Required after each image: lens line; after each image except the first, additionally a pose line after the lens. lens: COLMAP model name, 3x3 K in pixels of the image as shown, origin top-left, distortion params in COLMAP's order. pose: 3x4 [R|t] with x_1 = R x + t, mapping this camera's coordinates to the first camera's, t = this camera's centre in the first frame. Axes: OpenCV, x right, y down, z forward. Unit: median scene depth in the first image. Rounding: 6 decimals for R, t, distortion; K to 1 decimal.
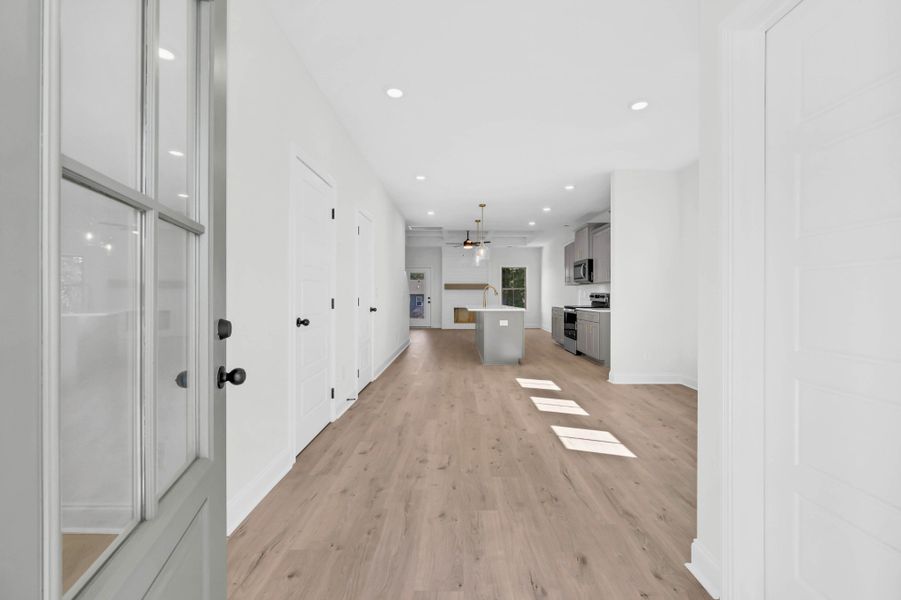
lens RADIAL K [[384.5, 0, 449.8], [0, 384.5, 295.8], [0, 0, 1]] dist [0.021635, 0.000263]
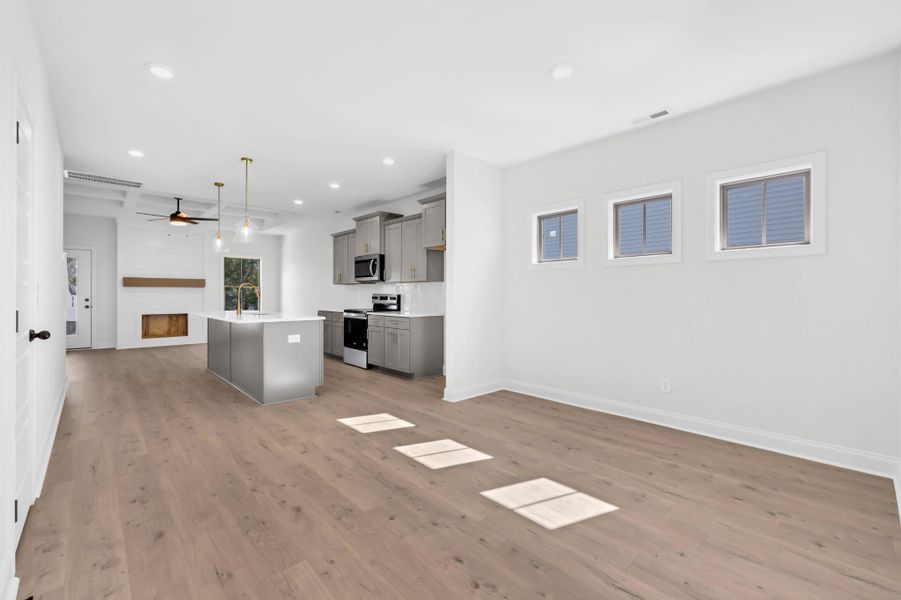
lens RADIAL K [[393.9, 0, 472.4], [0, 393.9, 302.6], [0, 0, 1]] dist [-0.015654, 0.000254]
pose [[0.704840, -0.012736, 0.709252, -0.112489], [-0.002624, 0.999785, 0.020561, -0.007989], [-0.709361, -0.016353, 0.704655, 0.247596]]
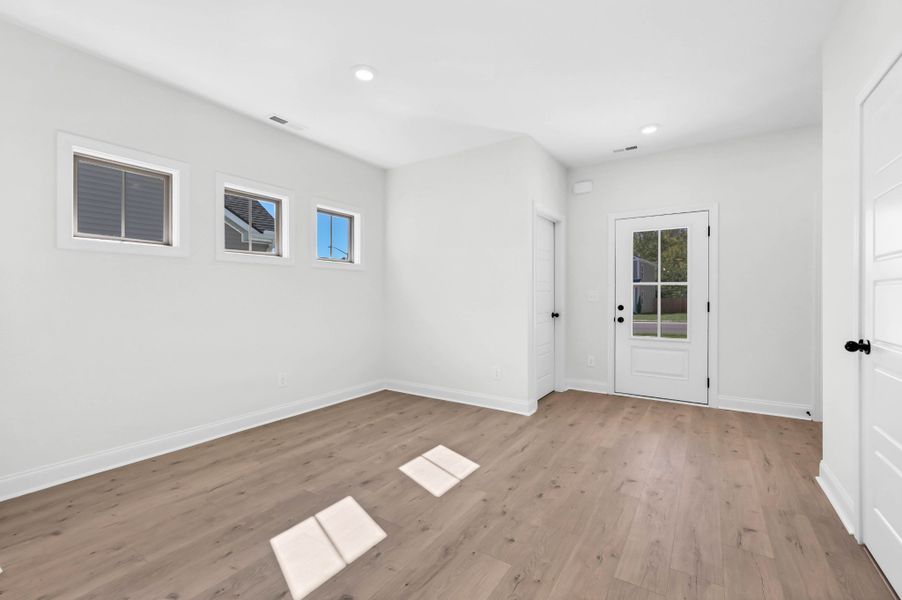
lens RADIAL K [[384.9, 0, 450.3], [0, 384.9, 295.8], [0, 0, 1]] dist [0.021635, 0.000263]
pose [[-0.840343, -0.006738, 0.542014, -0.058413], [-0.005894, 0.999977, 0.003293, -0.009327], [-0.542023, -0.000428, -0.840363, 0.736752]]
